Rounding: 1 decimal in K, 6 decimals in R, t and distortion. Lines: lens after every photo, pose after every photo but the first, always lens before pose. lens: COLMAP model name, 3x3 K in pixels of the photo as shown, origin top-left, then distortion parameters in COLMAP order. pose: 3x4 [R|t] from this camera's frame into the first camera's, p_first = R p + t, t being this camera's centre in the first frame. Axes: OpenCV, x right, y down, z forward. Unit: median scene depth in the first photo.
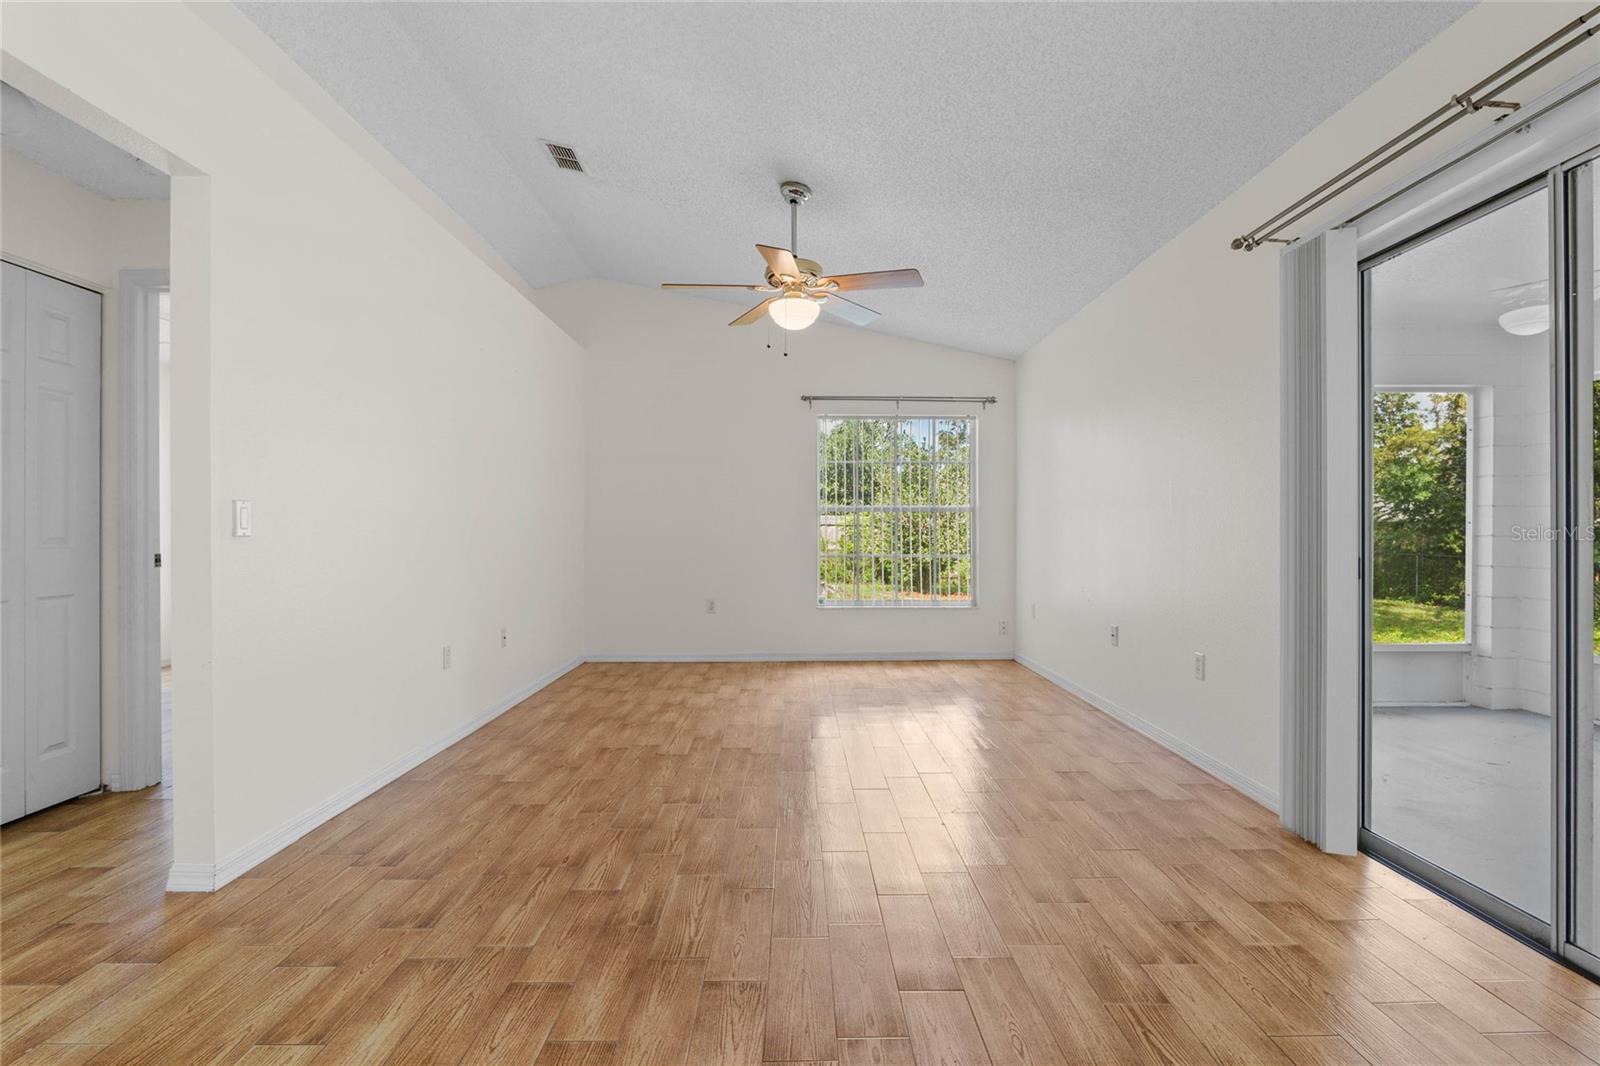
lens RADIAL K [[742.5, 0, 805.1], [0, 742.5, 528.7], [0, 0, 1]] dist [-0.021658, 0.005638]
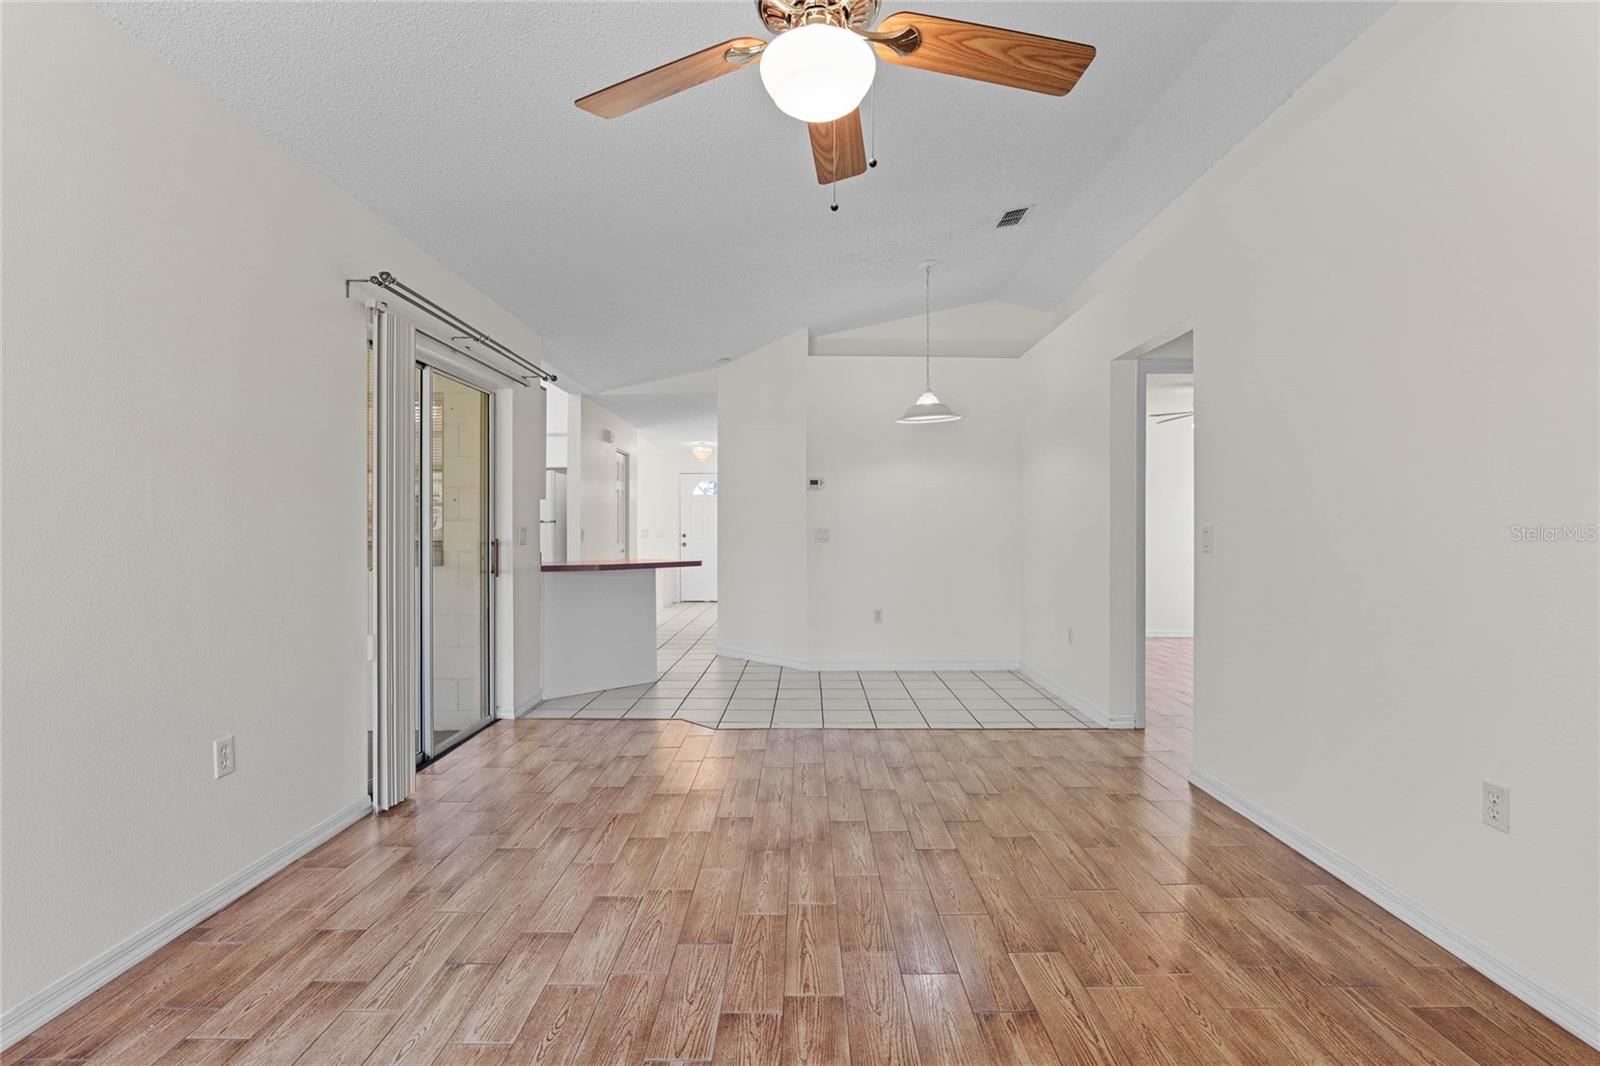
lens RADIAL K [[742.5, 0, 799.7], [0, 742.5, 536.2], [0, 0, 1]] dist [-0.021658, 0.005638]
pose [[-0.999816, 0.004235, 0.018732, -0.015862], [0.004310, 0.999983, 0.003955, -0.023849], [-0.018715, 0.004035, -0.999817, 2.060786]]
